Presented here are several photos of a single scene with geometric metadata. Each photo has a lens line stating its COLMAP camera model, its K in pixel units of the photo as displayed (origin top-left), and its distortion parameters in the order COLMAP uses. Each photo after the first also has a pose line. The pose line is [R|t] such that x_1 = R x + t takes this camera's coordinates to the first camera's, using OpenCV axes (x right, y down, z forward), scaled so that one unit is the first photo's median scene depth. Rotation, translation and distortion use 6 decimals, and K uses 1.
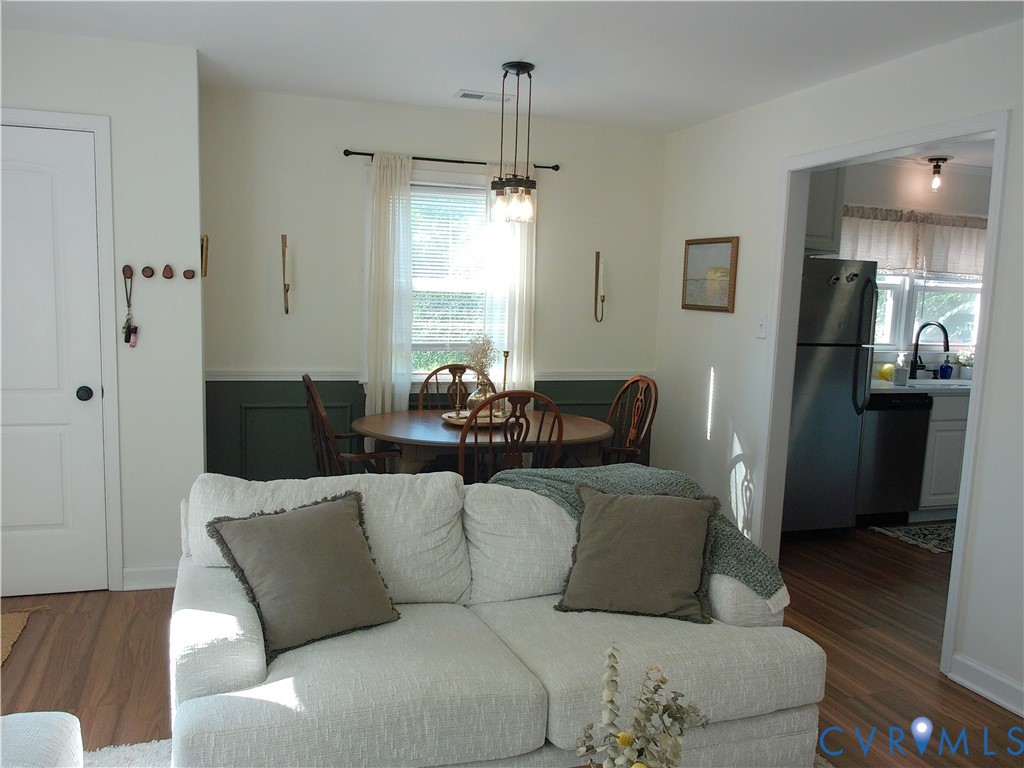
lens RADIAL K [[831.6, 0, 512.7], [0, 831.6, 382.9], [0, 0, 1]] dist [0.013598, -0.018326]
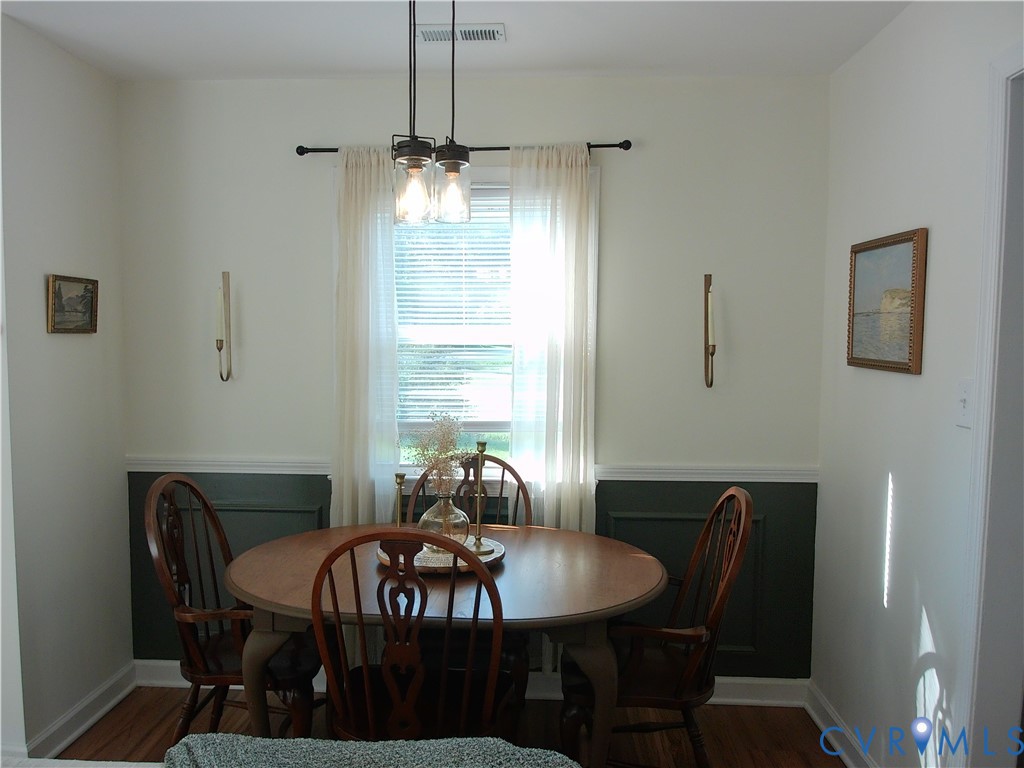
lens RADIAL K [[831.6, 0, 509.8], [0, 831.6, 389.3], [0, 0, 1]] dist [0.013598, -0.018326]
pose [[0.926036, 0.000079, -0.377436, 0.219260], [-0.019504, 0.998674, -0.047643, -0.043662], [0.376932, 0.051481, 0.924809, 0.410885]]
